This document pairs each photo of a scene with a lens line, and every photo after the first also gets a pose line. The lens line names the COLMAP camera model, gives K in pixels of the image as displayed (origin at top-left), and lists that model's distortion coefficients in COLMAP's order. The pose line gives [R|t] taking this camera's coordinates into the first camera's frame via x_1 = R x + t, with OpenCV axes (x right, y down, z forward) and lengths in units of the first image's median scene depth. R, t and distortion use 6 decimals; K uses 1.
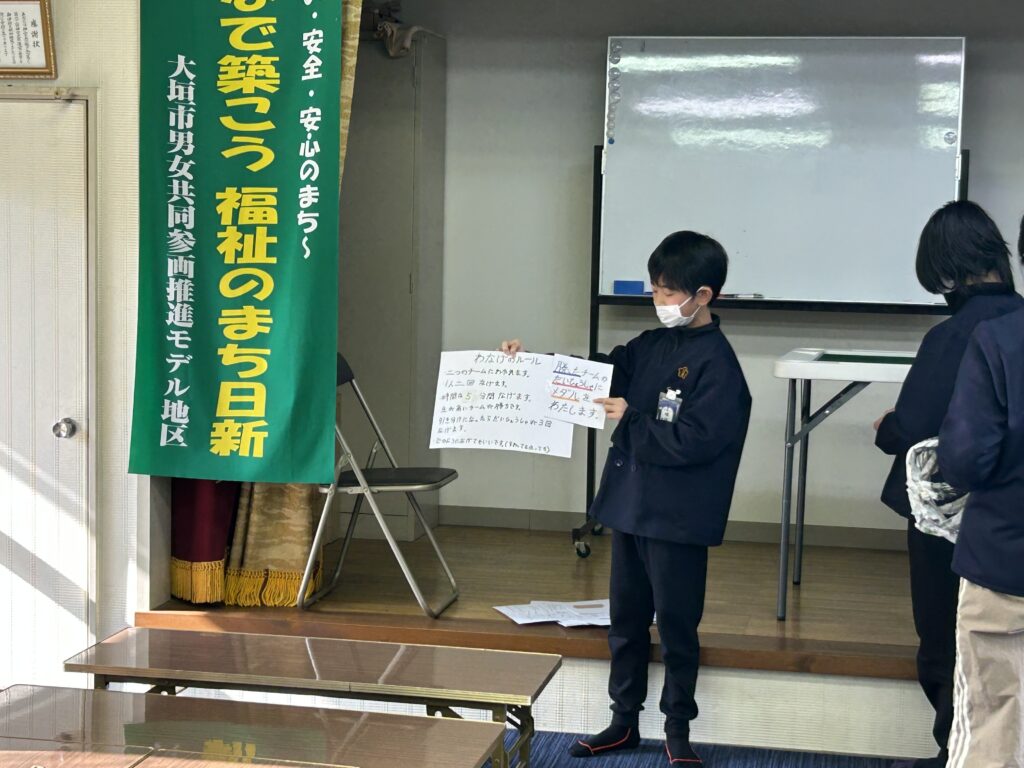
lens RADIAL K [[2047.0, 0, 512.5], [0, 2047.0, 381.7], [0, 0, 1]] dist [0.157018, 0.000000]
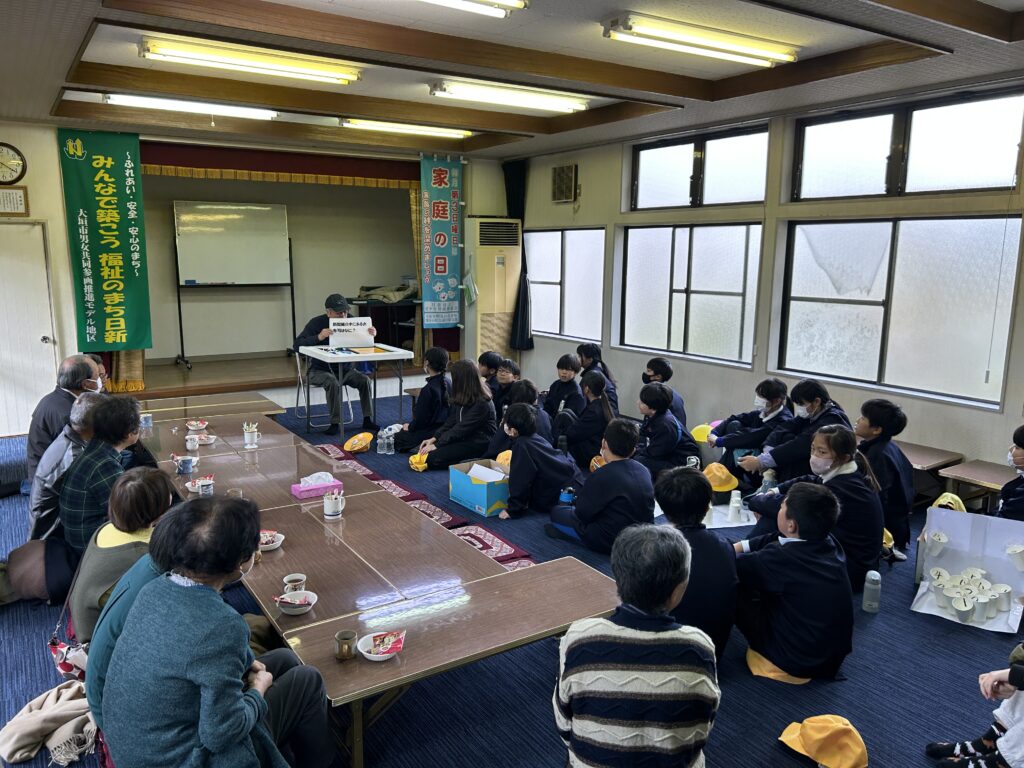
lens RADIAL K [[772.0, 0, 507.8], [0, 772.0, 390.7], [0, 0, 1]] dist [0.044099, -0.047309]
pose [[0.729526, -0.138239, 0.669837, -0.496121], [0.071361, 0.989400, 0.126469, 0.002213], [-0.680220, -0.044463, 0.731658, -0.247617]]
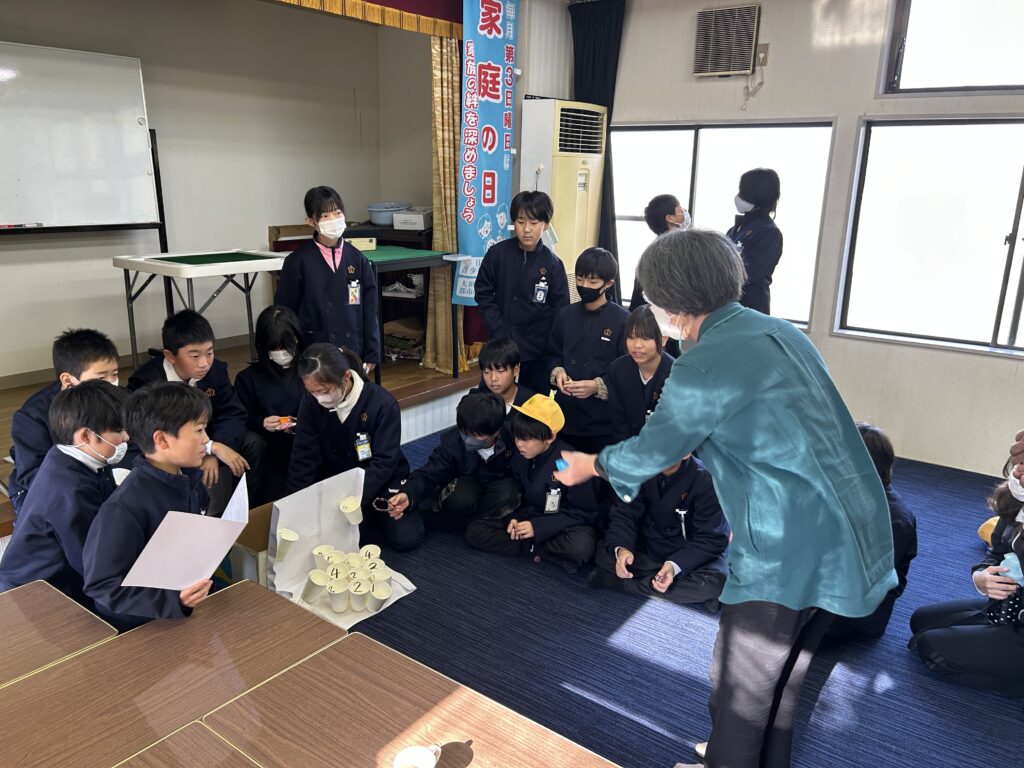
lens RADIAL K [[772.0, 0, 516.5], [0, 772.0, 374.9], [0, 0, 1]] dist [0.044099, -0.047309]
pose [[0.440786, -0.239337, 0.865116, -0.295482], [0.070033, 0.970029, 0.232679, -0.052011], [-0.894876, -0.041975, 0.444336, 0.514434]]
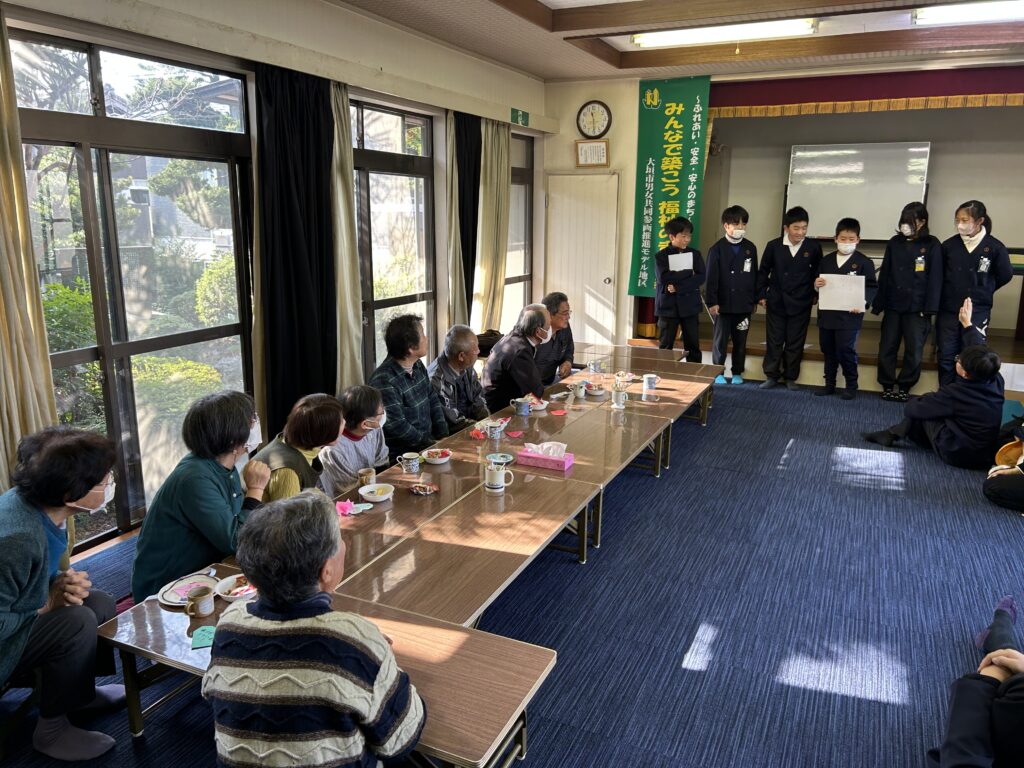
lens RADIAL K [[772.0, 0, 518.7], [0, 772.0, 387.6], [0, 0, 1]] dist [0.044099, -0.047309]
pose [[0.969838, 0.042153, -0.240079, -0.057905], [-0.009015, 0.990462, 0.137490, 0.024381], [0.243584, -0.131178, 0.960968, -0.207776]]
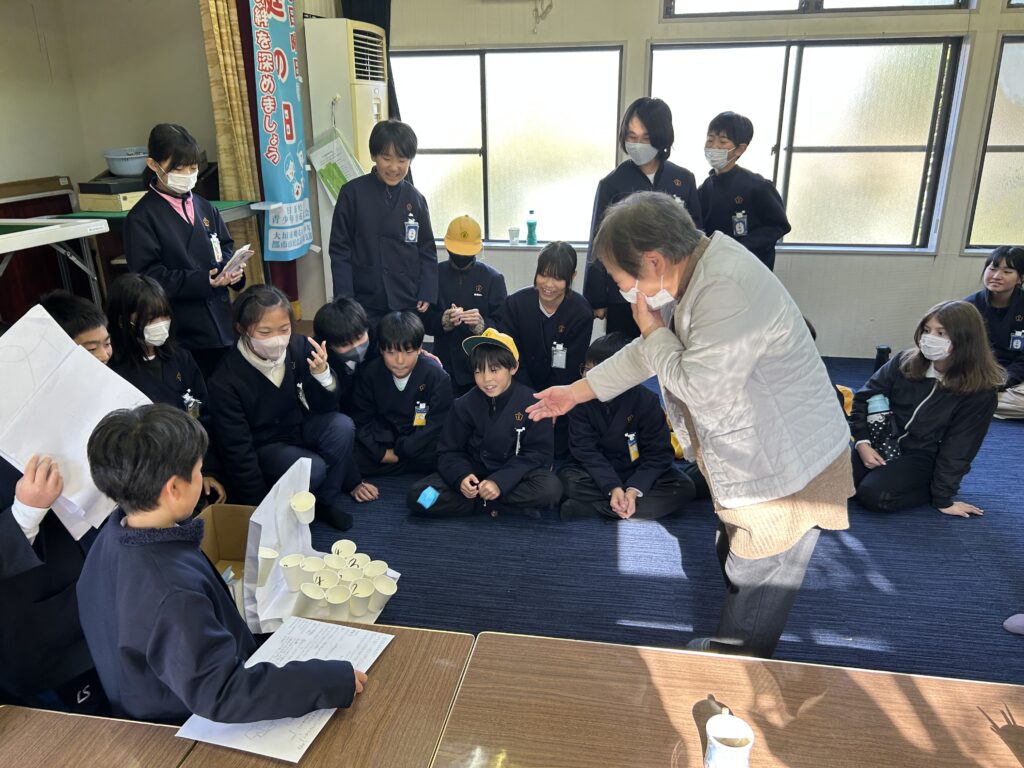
lens RADIAL K [[772.0, 0, 511.2], [0, 772.0, 375.6], [0, 0, 1]] dist [0.044099, -0.047309]
pose [[-0.003609, -0.344440, 0.938802, -0.304351], [0.101200, 0.933862, 0.343016, -0.061634], [-0.994860, 0.096244, 0.031487, 0.695111]]
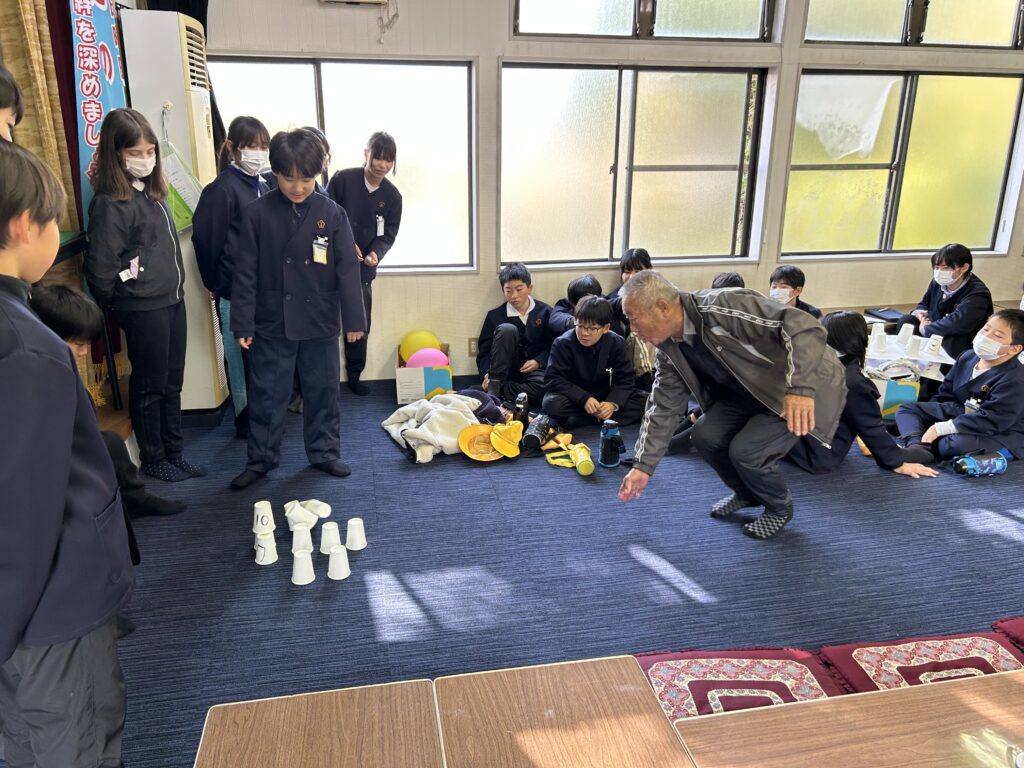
lens RADIAL K [[772.0, 0, 513.8], [0, 772.0, 377.2], [0, 0, 1]] dist [0.044099, -0.047309]
pose [[-0.364044, -0.302567, 0.880866, -0.229272], [0.072683, 0.933650, 0.350736, -0.067187], [-0.928541, 0.191707, -0.317898, 0.832560]]
